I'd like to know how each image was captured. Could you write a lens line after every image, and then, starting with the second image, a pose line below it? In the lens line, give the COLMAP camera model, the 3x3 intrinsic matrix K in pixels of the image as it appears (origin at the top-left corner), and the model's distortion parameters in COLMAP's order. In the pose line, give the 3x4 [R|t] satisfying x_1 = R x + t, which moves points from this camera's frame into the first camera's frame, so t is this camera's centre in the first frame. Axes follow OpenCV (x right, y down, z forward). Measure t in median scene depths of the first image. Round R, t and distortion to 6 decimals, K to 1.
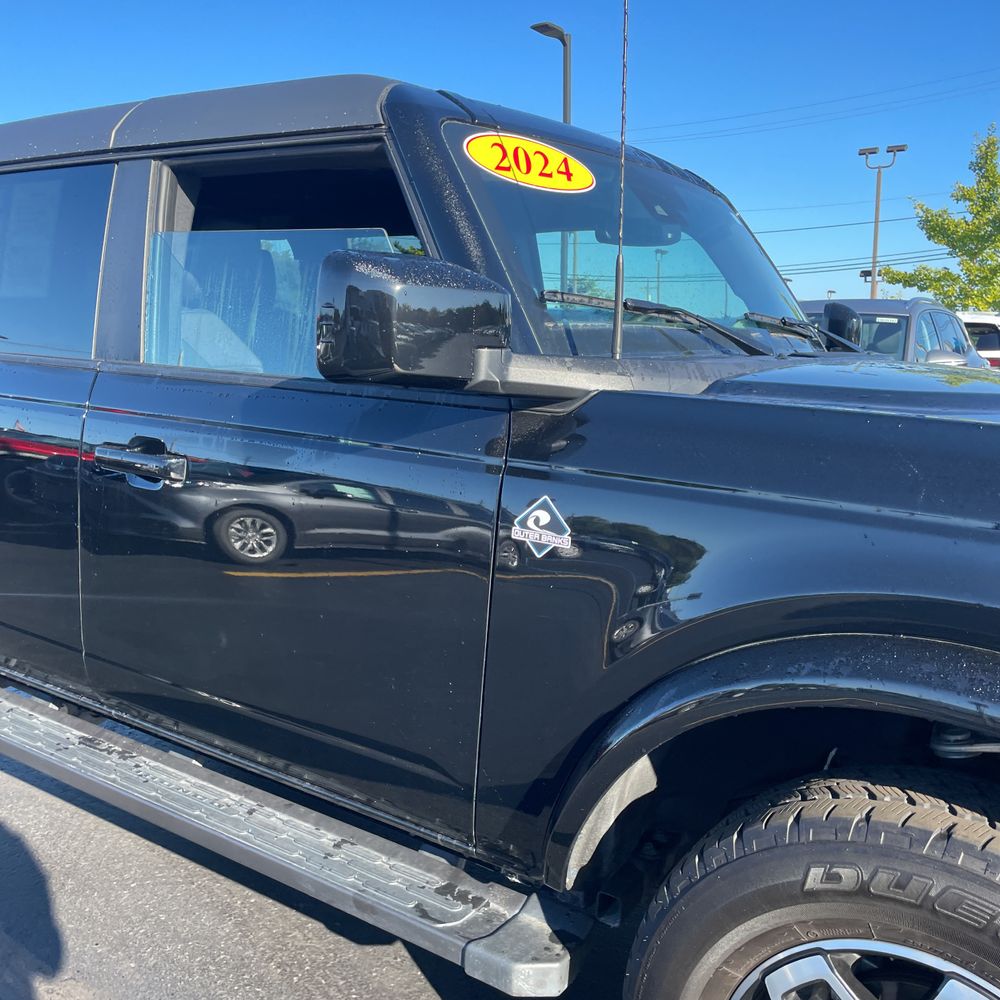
lens RADIAL K [[1002.5, 0, 516.1], [0, 1002.5, 495.4], [0, 0, 1]] dist [0.103475, -0.162356]
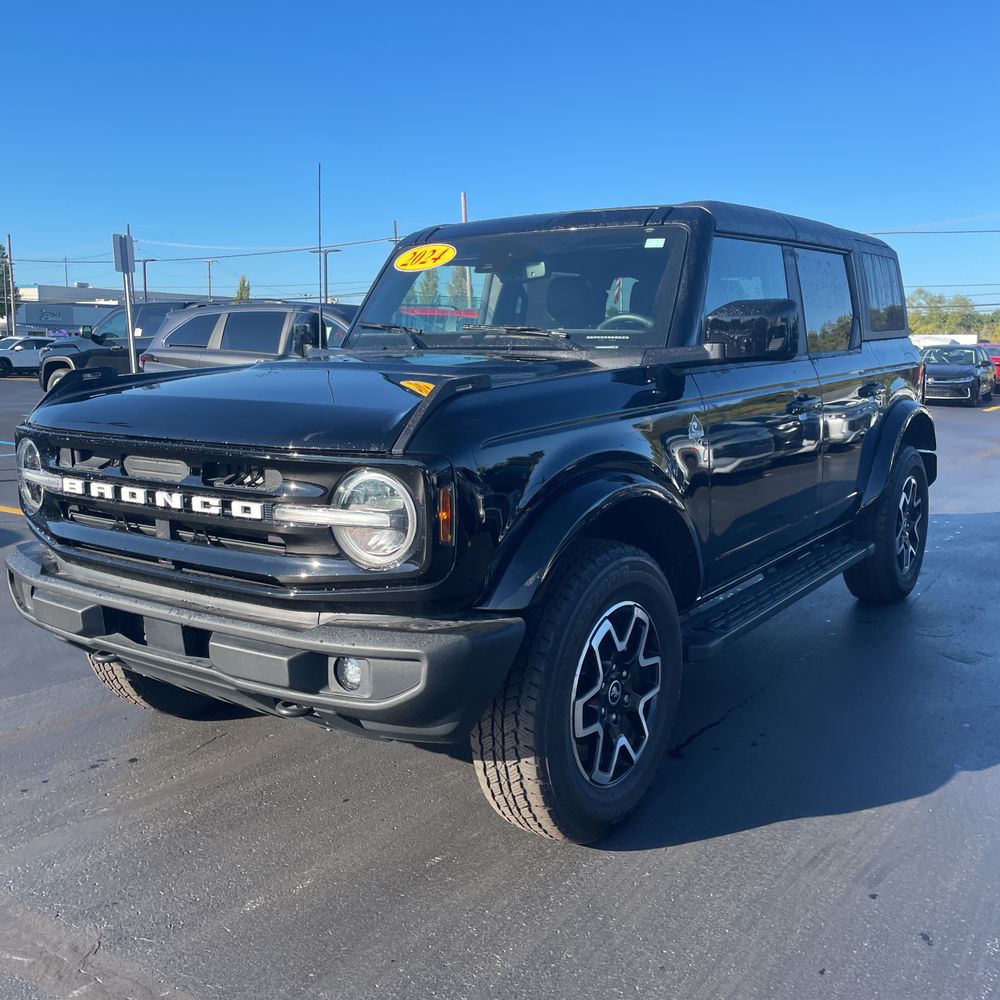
lens RADIAL K [[1002.5, 0, 516.1], [0, 1002.5, 495.4], [0, 0, 1]] dist [0.103475, -0.162356]
pose [[-0.017295, 0.136015, -0.990556, 2.296442], [-0.151388, 0.978926, 0.137061, -0.168269], [0.988323, 0.152329, 0.003661, 1.329418]]
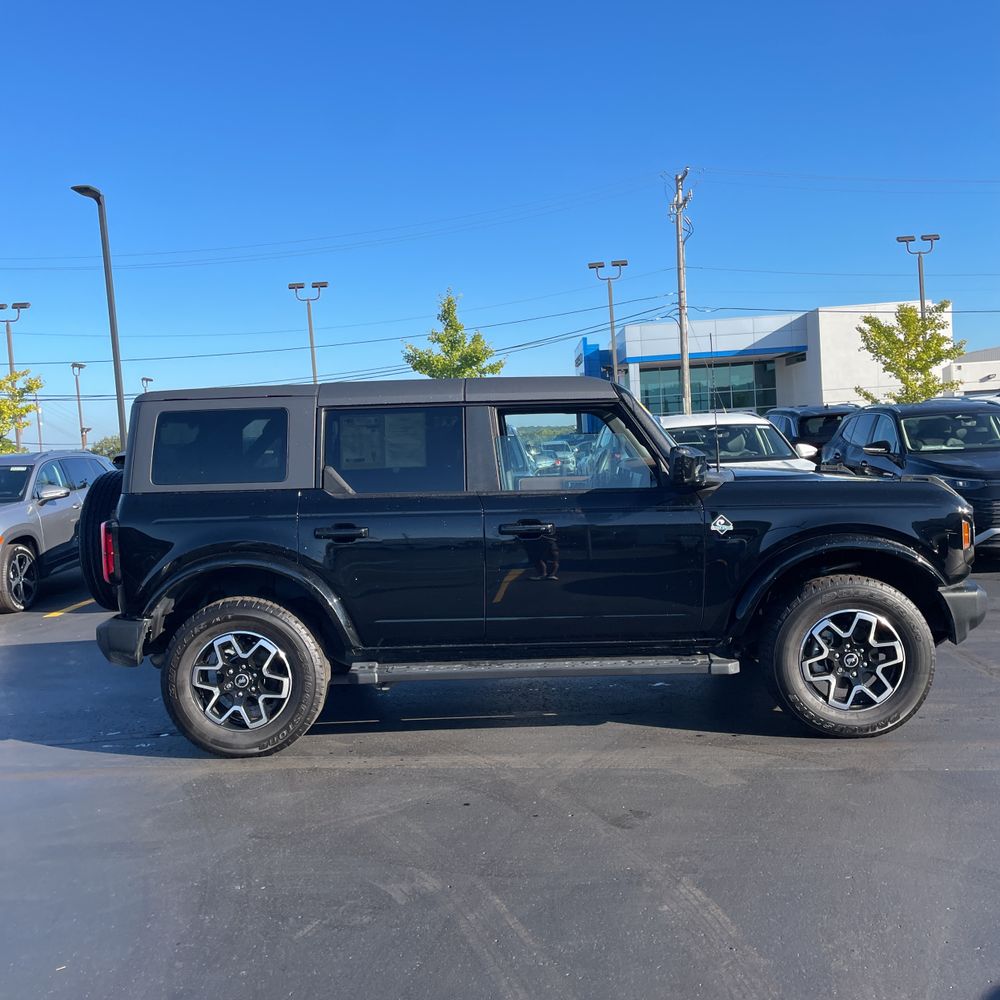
lens RADIAL K [[1028.8, 0, 490.0], [0, 1028.8, 498.6], [0, 0, 1]] dist [0.083604, -0.022389]
pose [[0.837769, -0.090546, 0.538465, -1.990972], [0.144704, 0.987712, -0.059047, 0.030640], [-0.526502, 0.127386, 0.840577, -1.189811]]
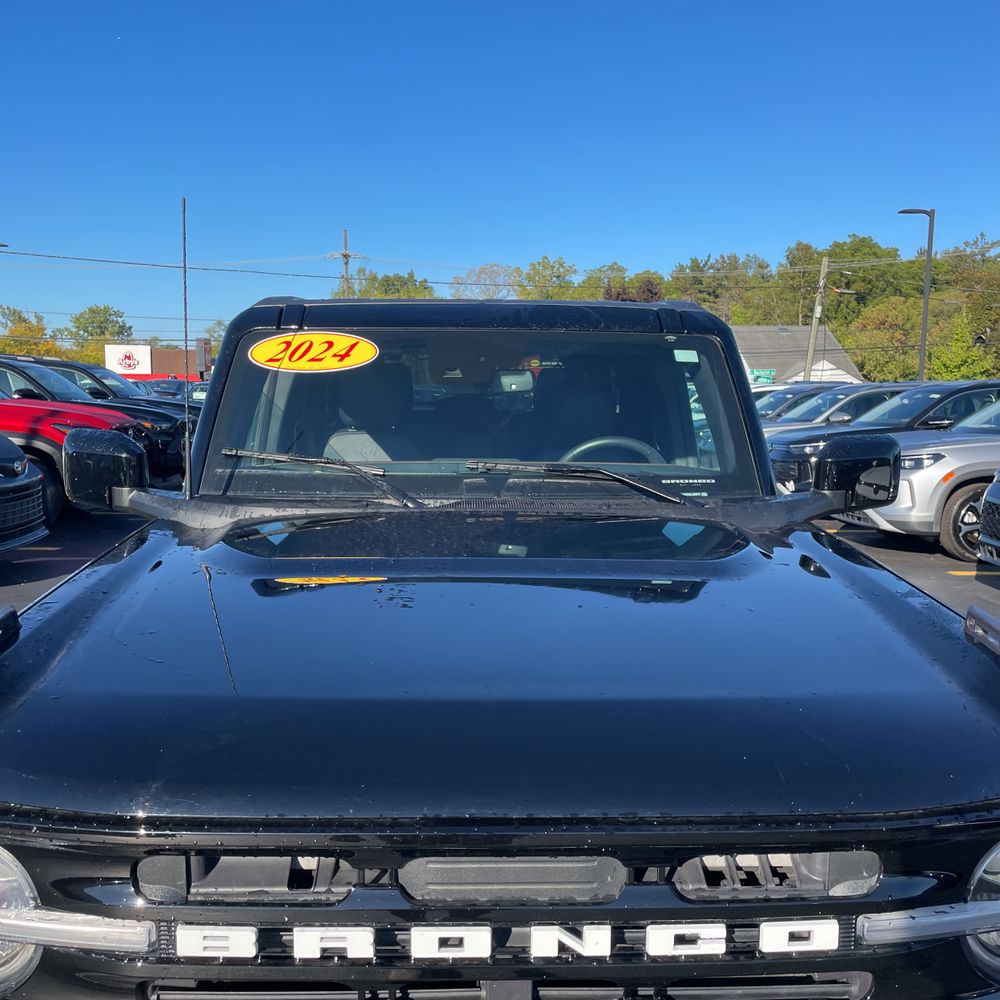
lens RADIAL K [[1007.5, 0, 501.2], [0, 1007.5, 512.7], [0, 0, 1]] dist [0.104529, -0.139571]
pose [[0.592367, 0.105103, -0.798783, 1.410479], [-0.125005, 0.991438, 0.037751, -0.201637], [0.795911, 0.077490, 0.600434, 0.394616]]
